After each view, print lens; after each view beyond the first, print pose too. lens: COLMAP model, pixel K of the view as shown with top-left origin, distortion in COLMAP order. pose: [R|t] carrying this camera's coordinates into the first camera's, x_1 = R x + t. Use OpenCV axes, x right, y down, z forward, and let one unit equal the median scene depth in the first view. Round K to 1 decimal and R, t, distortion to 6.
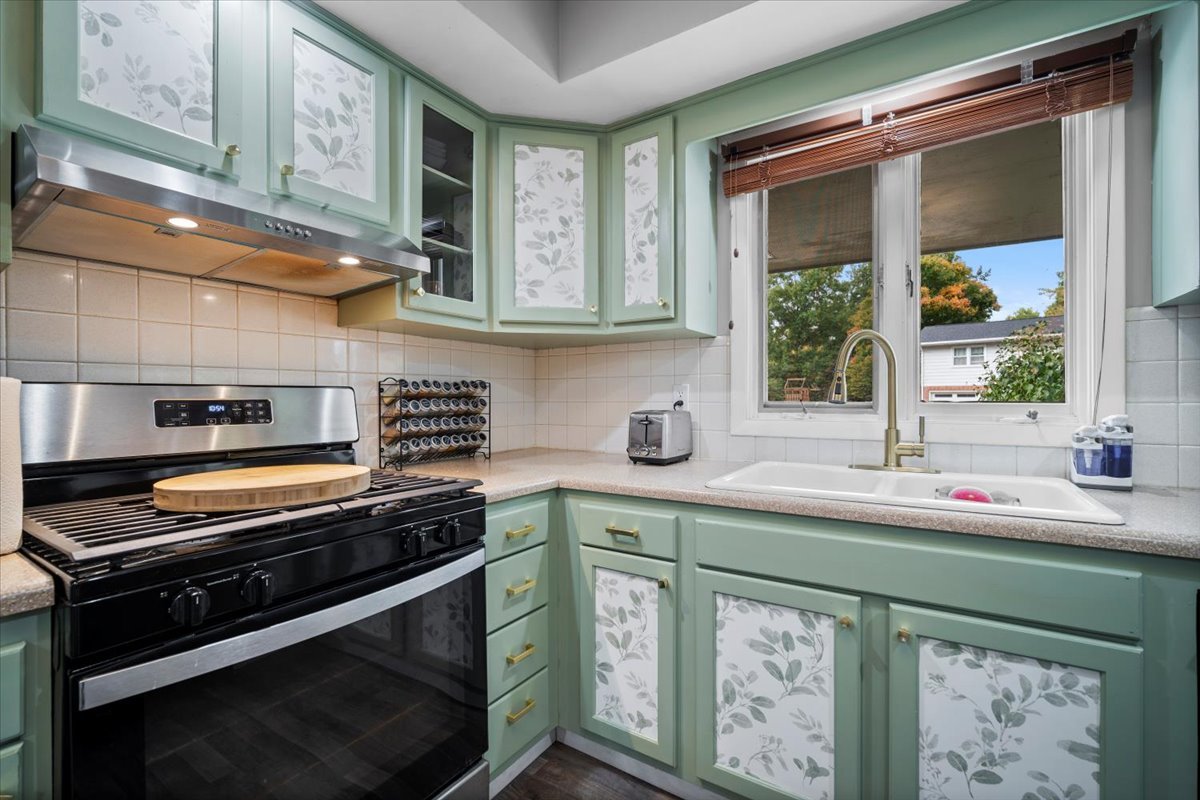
lens RADIAL K [[522.6, 0, 600.0], [0, 522.6, 400.0], [0, 0, 1]] dist [-0.002371, 0.000235]
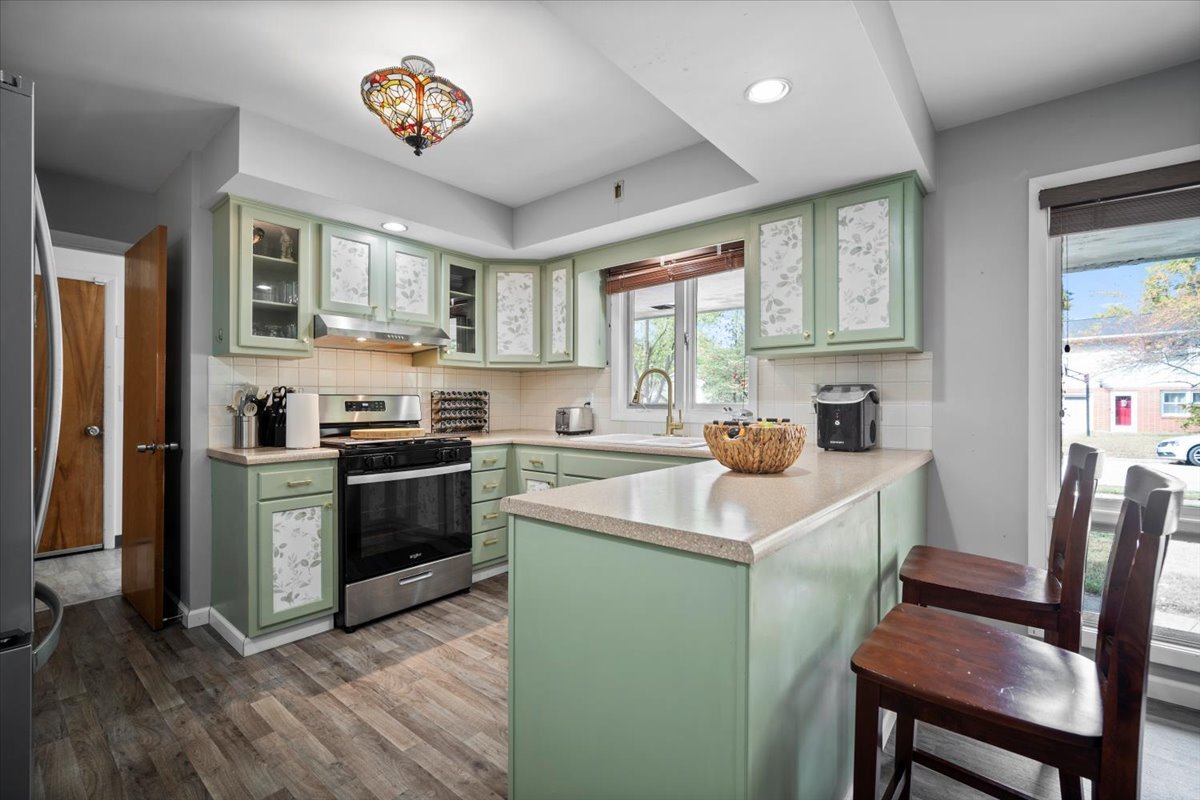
lens RADIAL K [[522.6, 0, 600.0], [0, 522.6, 400.0], [0, 0, 1]] dist [-0.002371, 0.000235]
pose [[0.993405, 0.001930, -0.114639, 0.464762], [-0.002426, 0.999988, -0.004187, 0.001896], [0.114629, 0.004437, 0.993398, -0.950280]]
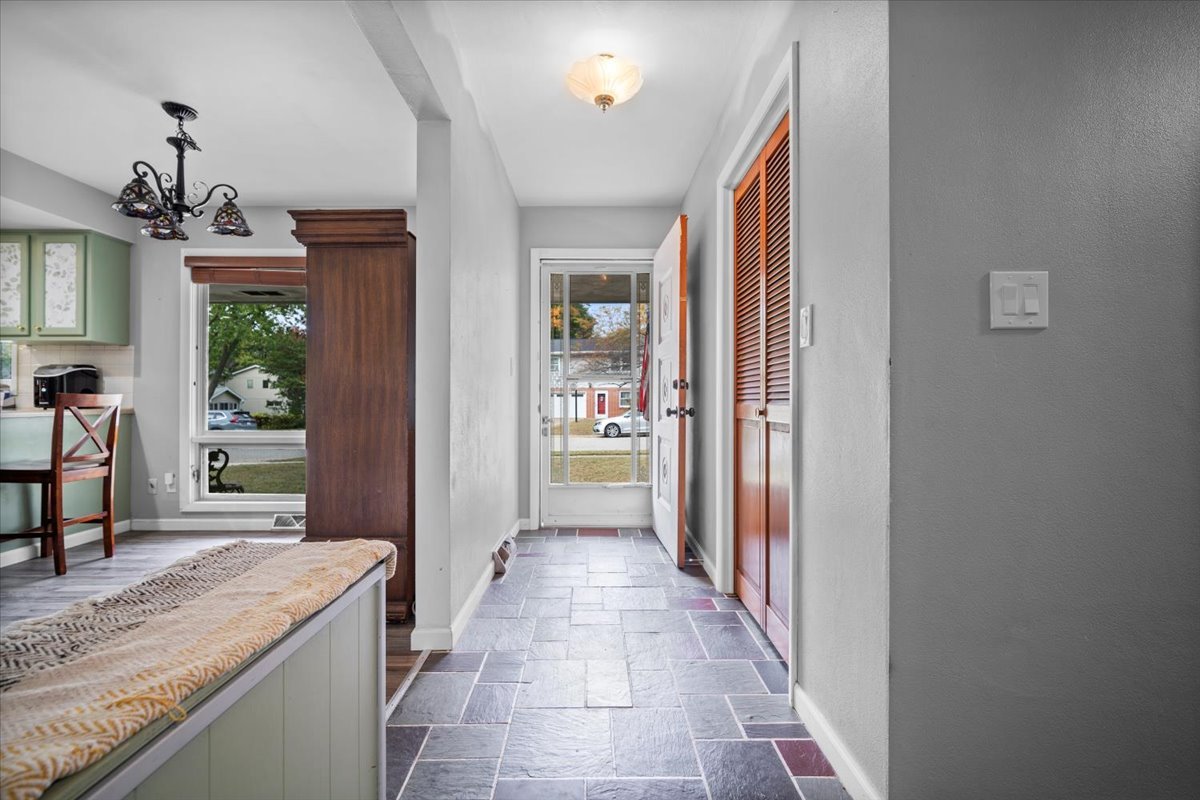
lens RADIAL K [[522.6, 0, 600.0], [0, 522.6, 400.0], [0, 0, 1]] dist [-0.002371, 0.000235]
pose [[0.837674, 0.001362, 0.546169, 1.664136], [0.000181, 0.999996, -0.002771, 0.102977], [-0.546171, 0.002420, 0.837671, -2.408034]]
